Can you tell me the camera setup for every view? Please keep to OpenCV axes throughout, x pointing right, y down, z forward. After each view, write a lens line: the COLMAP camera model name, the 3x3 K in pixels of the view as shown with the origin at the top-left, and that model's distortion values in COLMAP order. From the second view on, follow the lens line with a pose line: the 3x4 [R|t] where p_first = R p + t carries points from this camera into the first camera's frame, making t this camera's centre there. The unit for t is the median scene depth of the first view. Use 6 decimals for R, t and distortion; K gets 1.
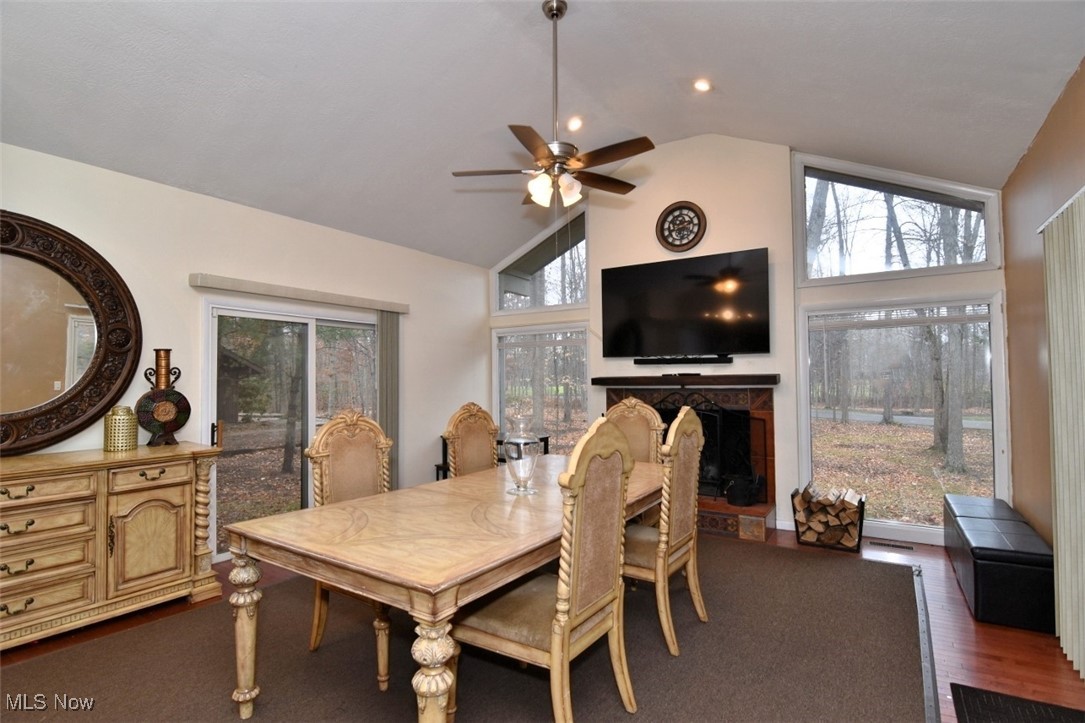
lens RADIAL K [[528.2, 0, 544.6], [0, 528.2, 363.9], [0, 0, 1]] dist [0.000944, -0.012446]
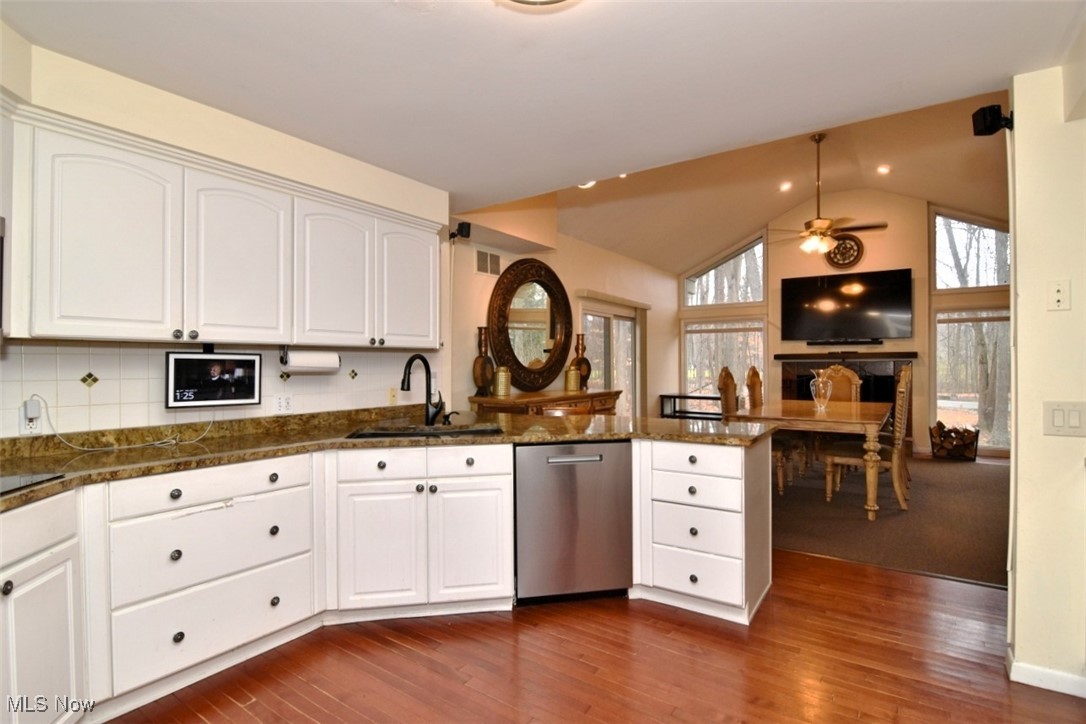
lens RADIAL K [[542.8, 0, 542.7], [0, 542.8, 365.1], [0, 0, 1]] dist [-0.002224, -0.000571]
pose [[0.999703, 0.006134, -0.023603, -0.548329], [-0.005343, 0.999427, 0.033421, 0.010102], [0.023795, -0.033285, 0.999163, -0.542859]]
